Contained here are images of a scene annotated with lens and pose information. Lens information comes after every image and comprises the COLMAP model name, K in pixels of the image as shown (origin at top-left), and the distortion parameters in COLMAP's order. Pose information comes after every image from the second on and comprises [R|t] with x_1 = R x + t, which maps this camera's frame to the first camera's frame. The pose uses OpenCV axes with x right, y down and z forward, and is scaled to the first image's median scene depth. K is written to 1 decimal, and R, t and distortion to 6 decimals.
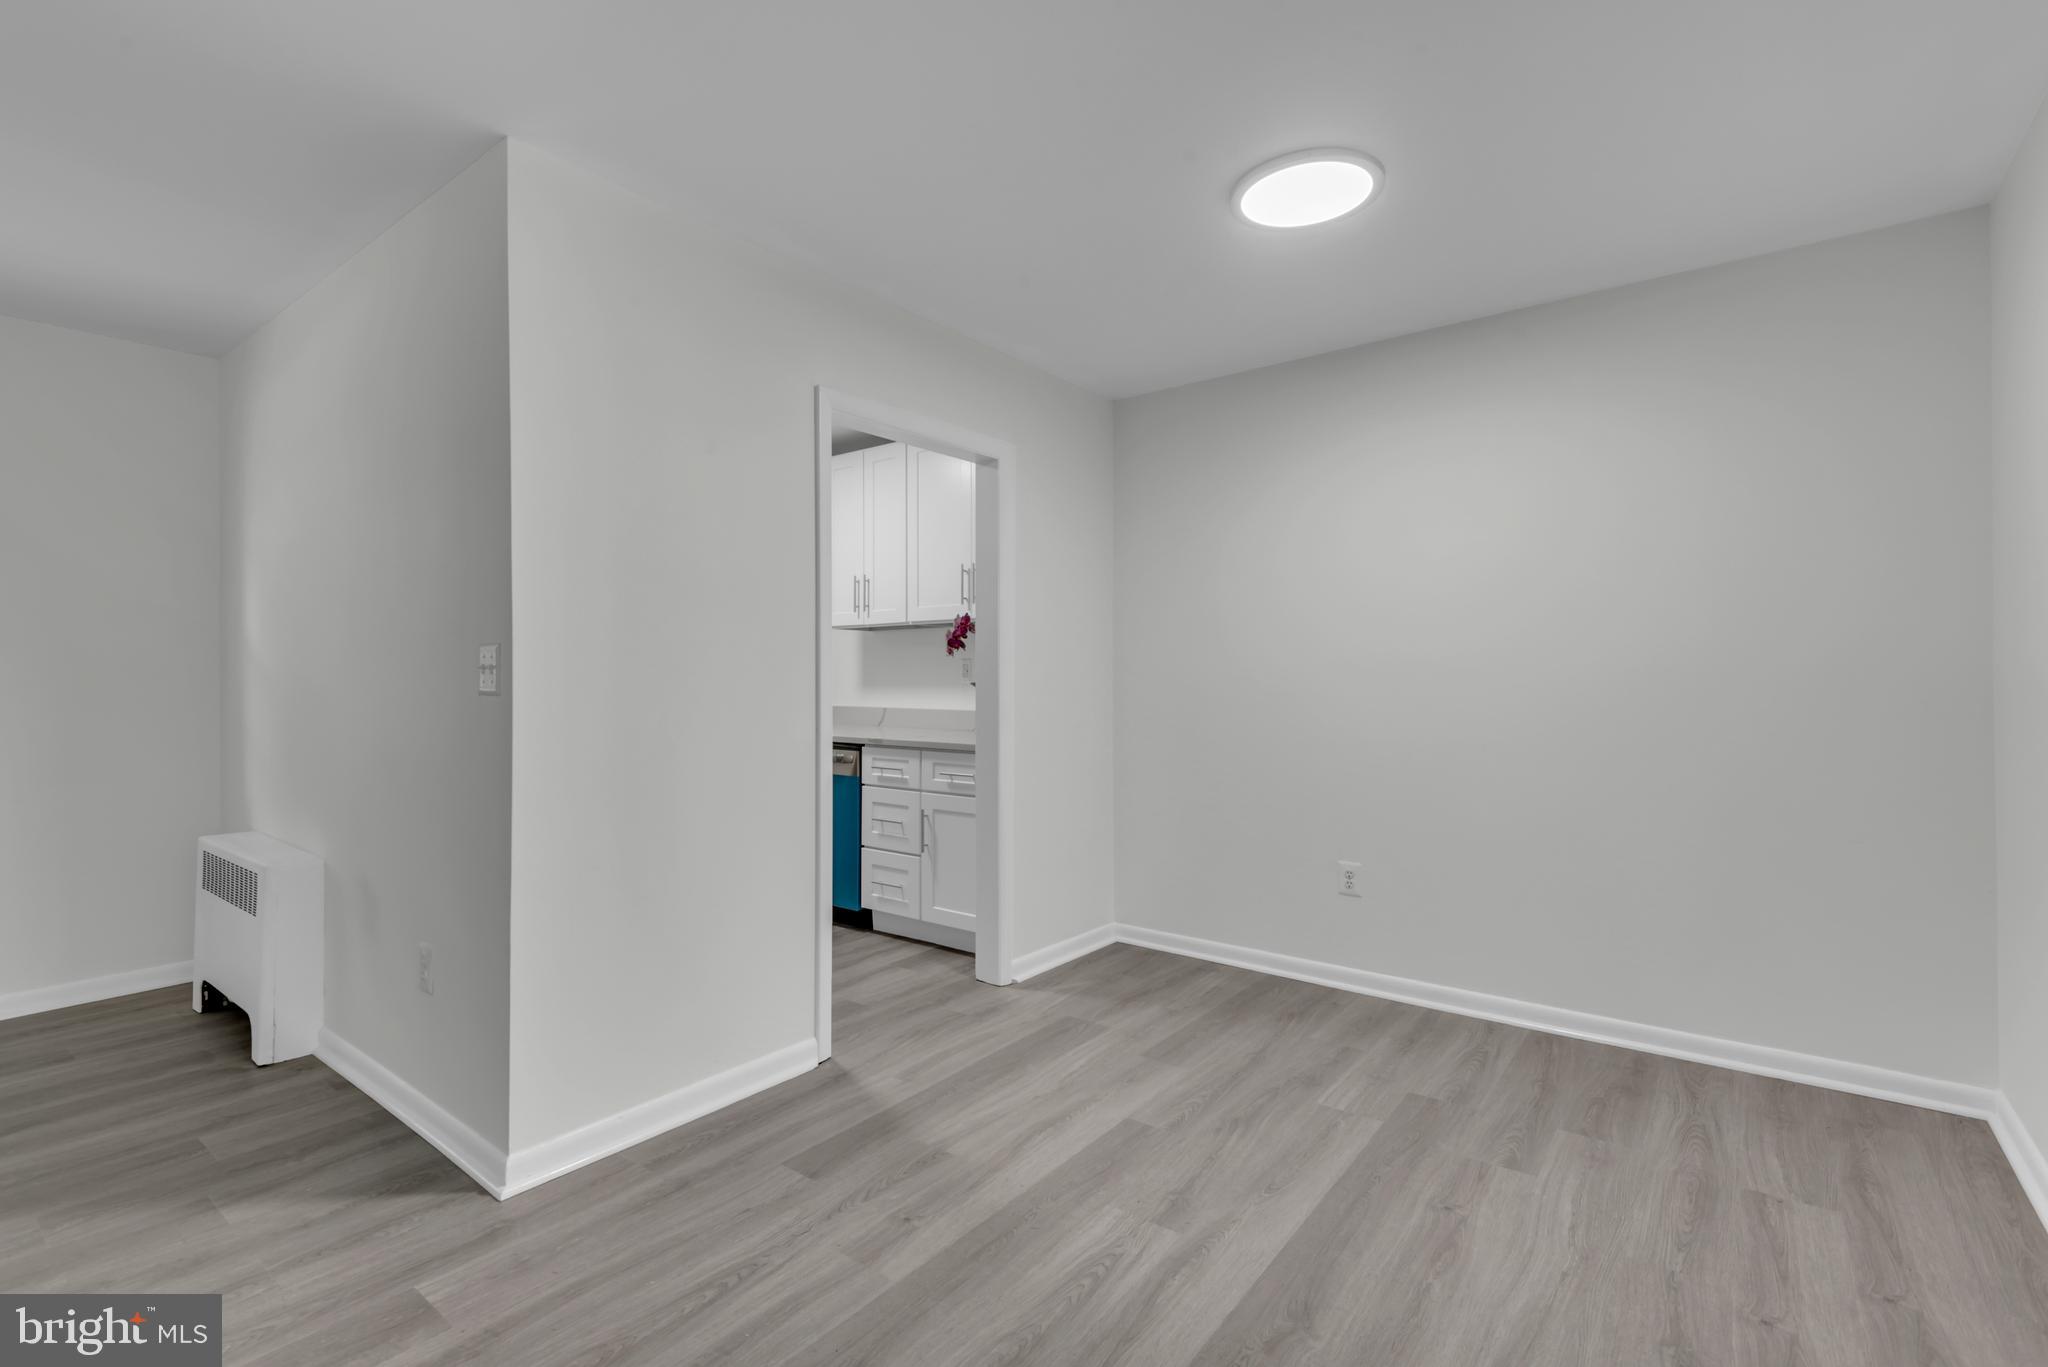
lens RADIAL K [[922.7, 0, 1014.6], [0, 922.7, 677.8], [0, 0, 1]] dist [0.035650, -0.015996]
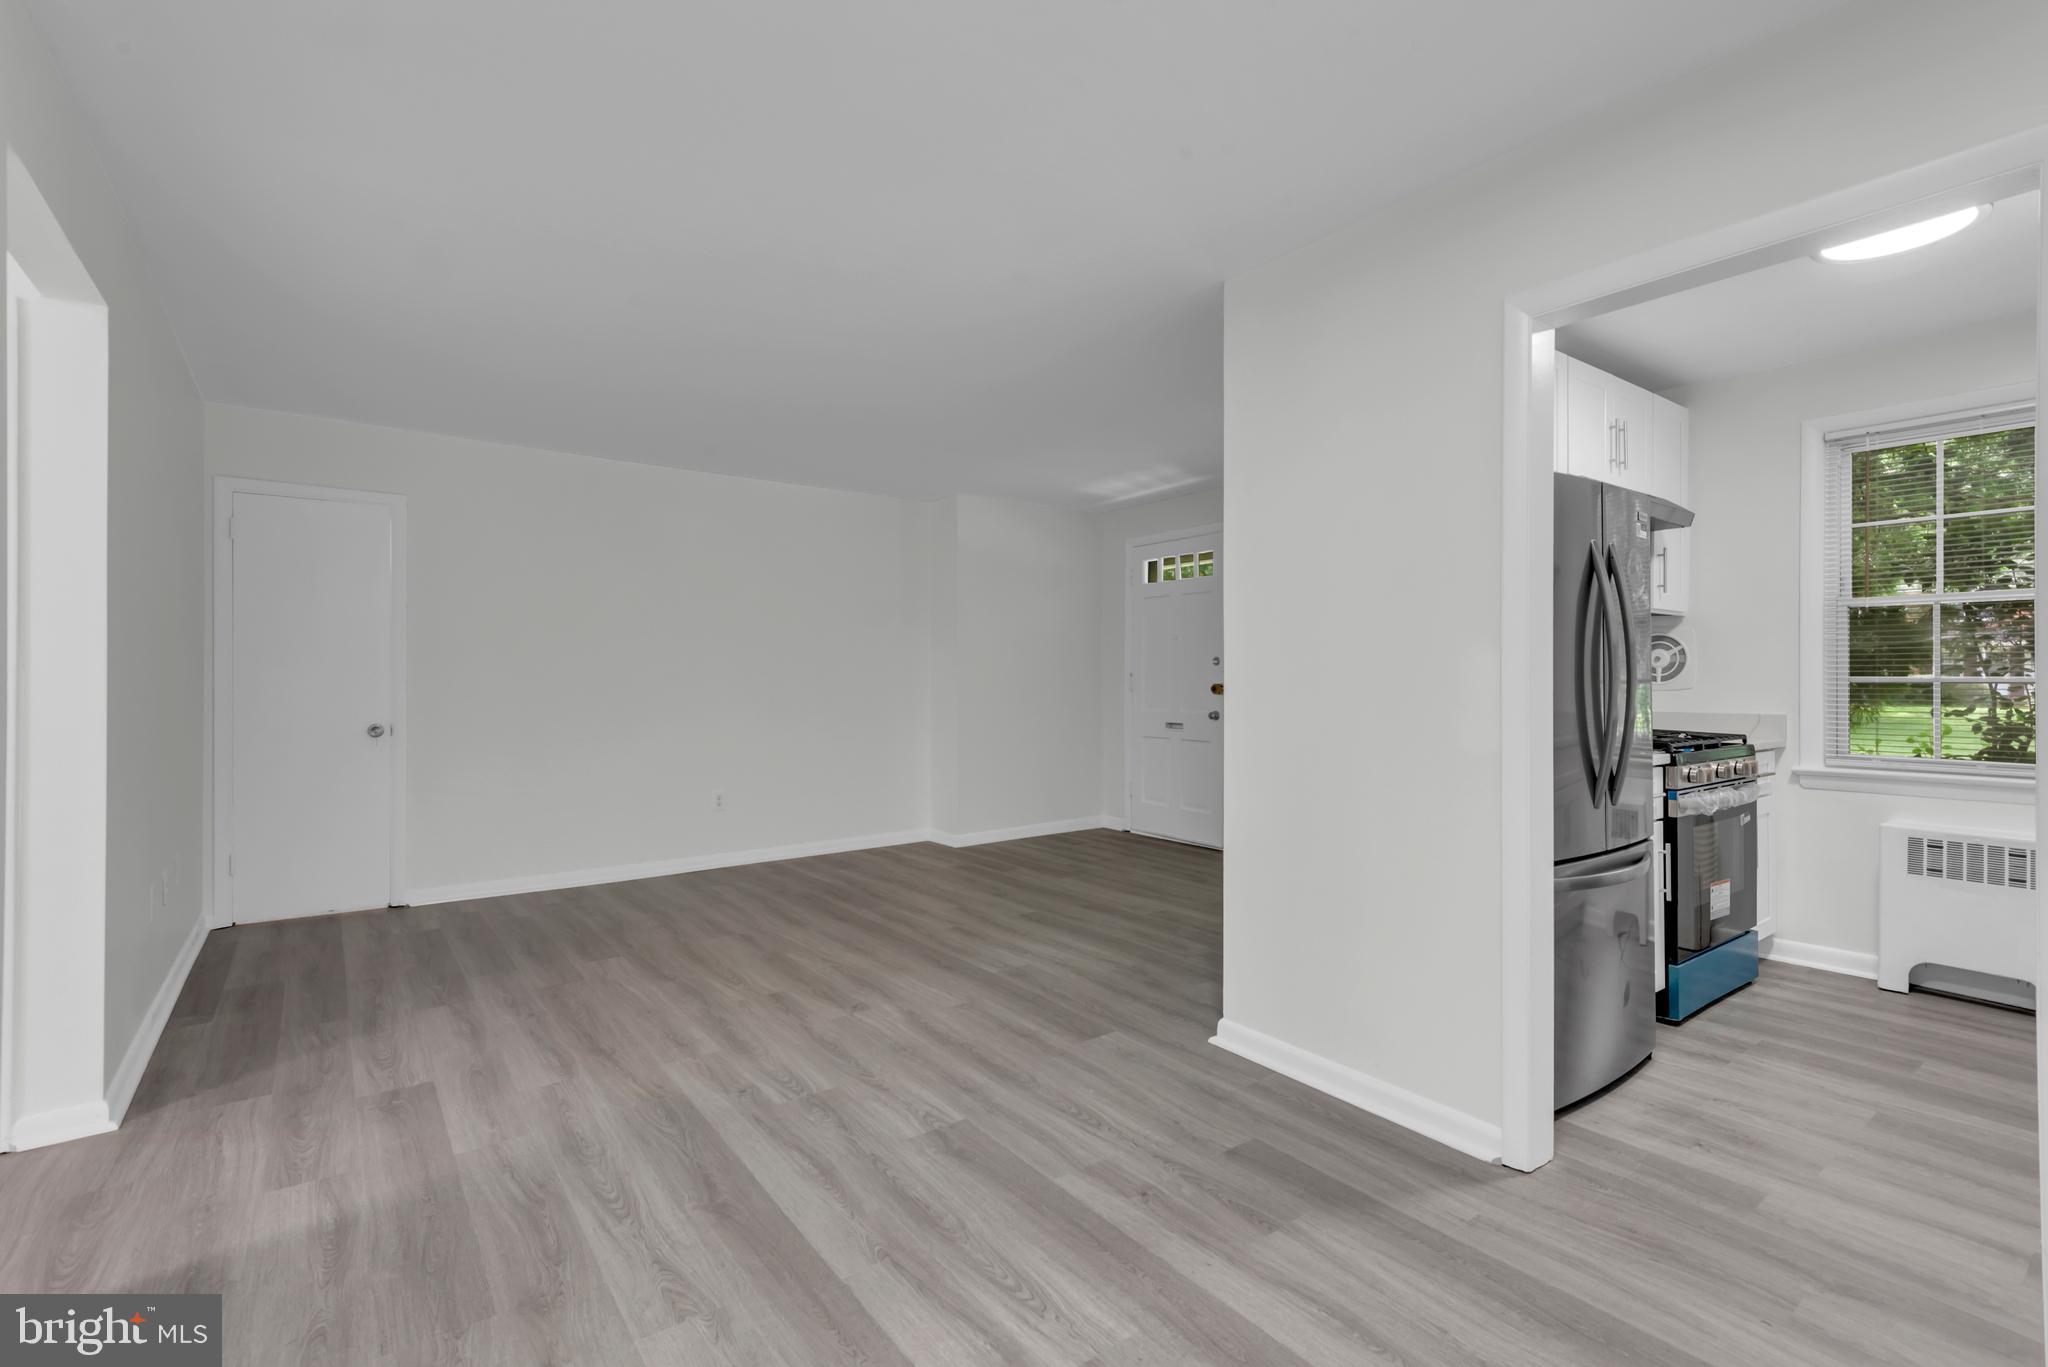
lens RADIAL K [[937.8, 0, 1030.6], [0, 937.8, 677.2], [0, 0, 1]] dist [0.024317, -0.008445]
pose [[-0.258416, 0.004191, -0.966025, 0.755046], [-0.000144, 0.999990, 0.004377, -0.000989], [0.966034, 0.001271, -0.258413, 0.928468]]
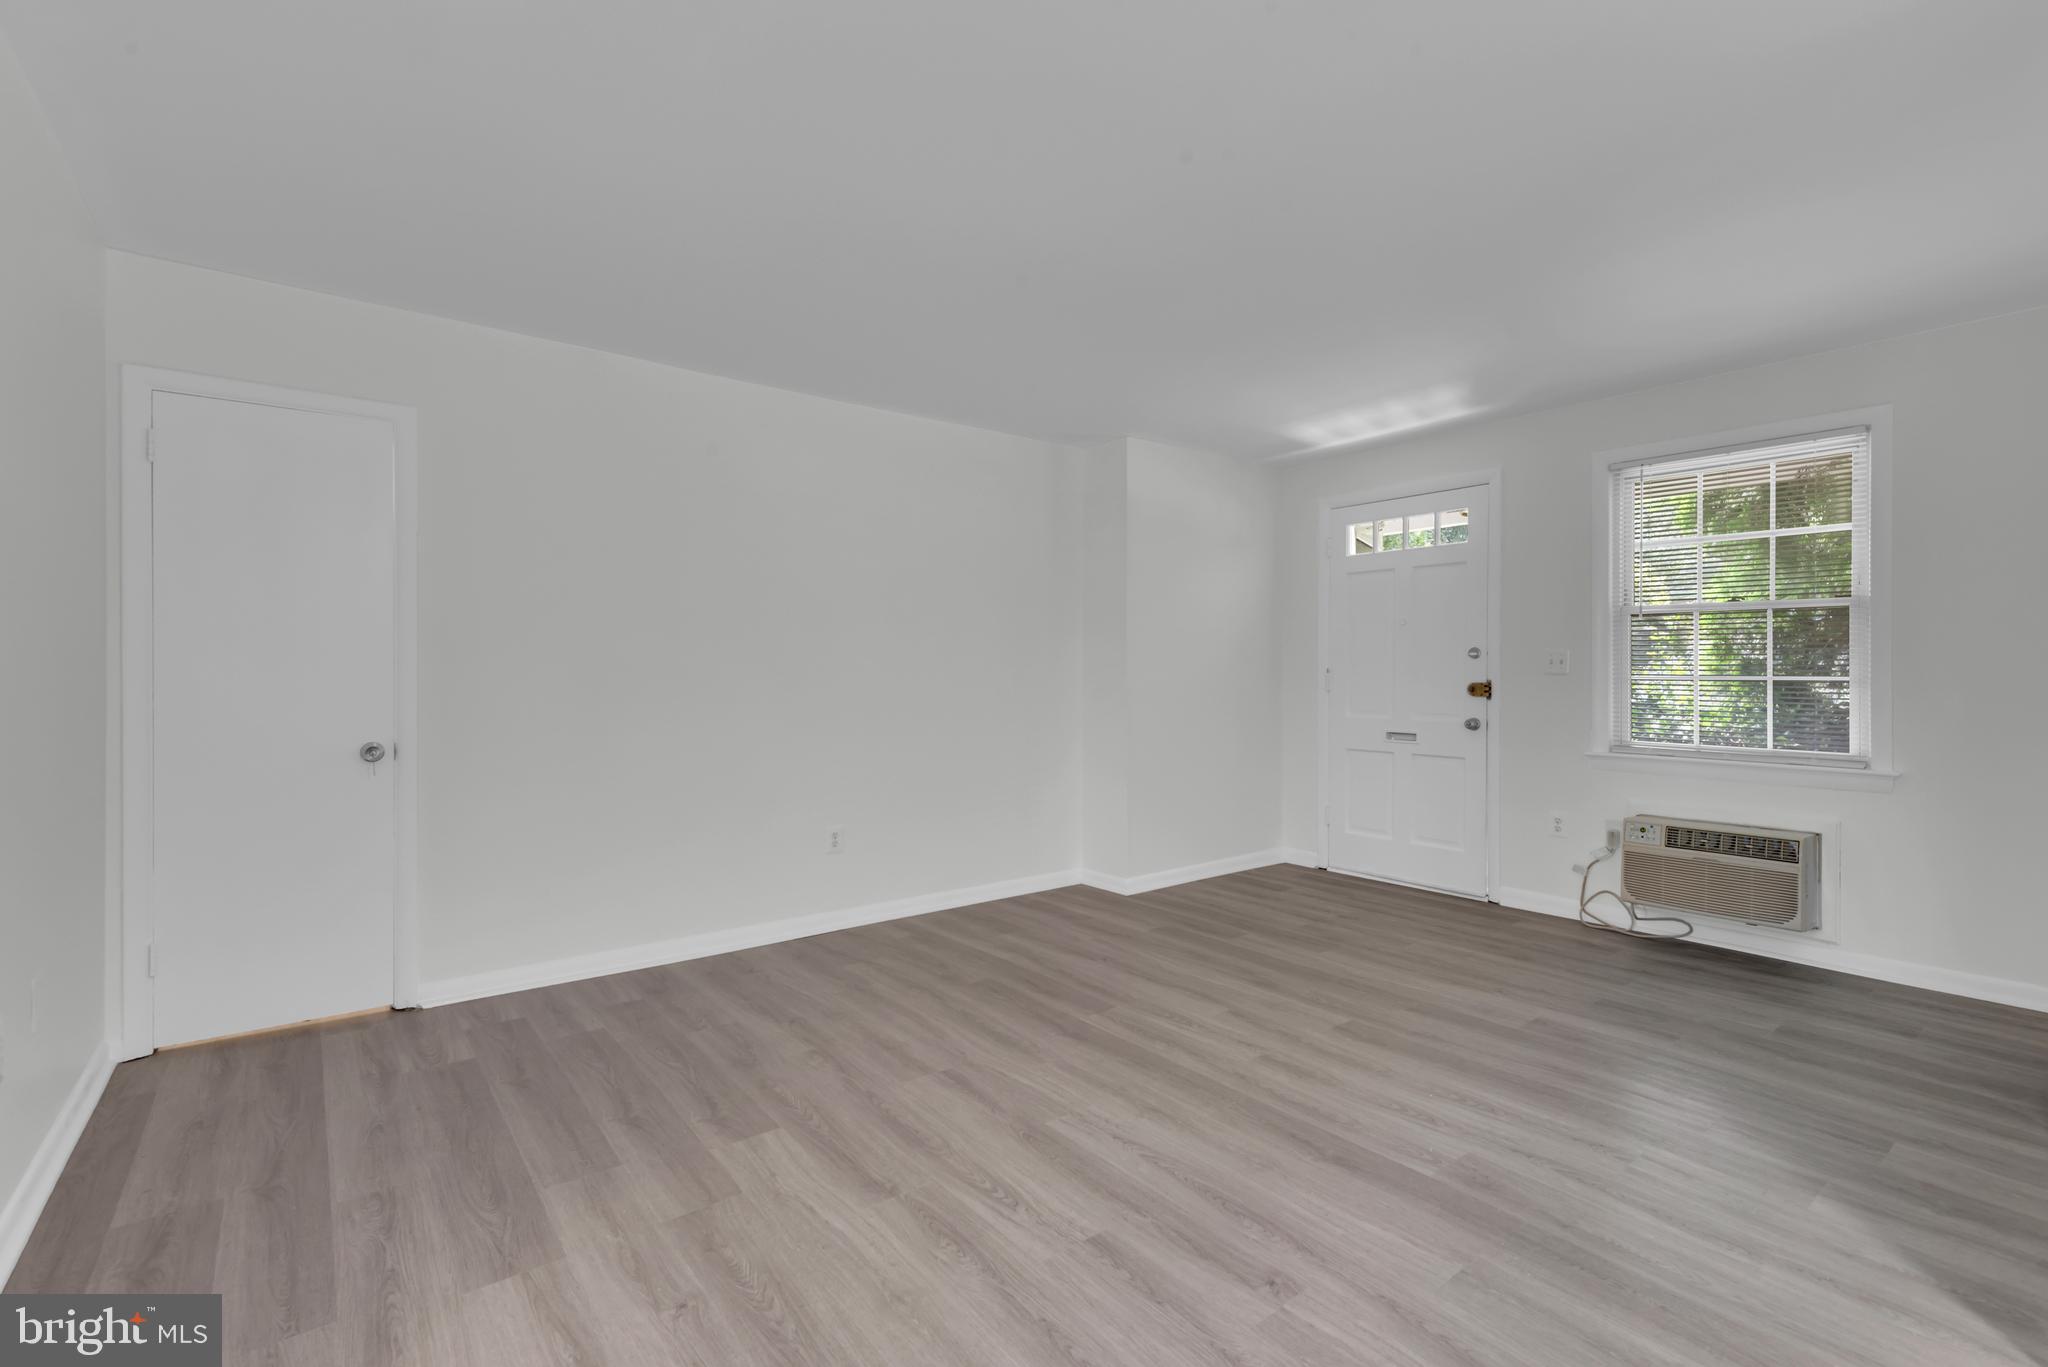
lens RADIAL K [[930.3, 0, 1017.9], [0, 930.3, 677.7], [0, 0, 1]] dist [0.034629, -0.014259]
pose [[-0.248359, 0.009580, -0.968621, 0.286876], [-0.001215, 0.999947, 0.010202, -0.000195], [0.968667, 0.003710, -0.248335, 0.343497]]
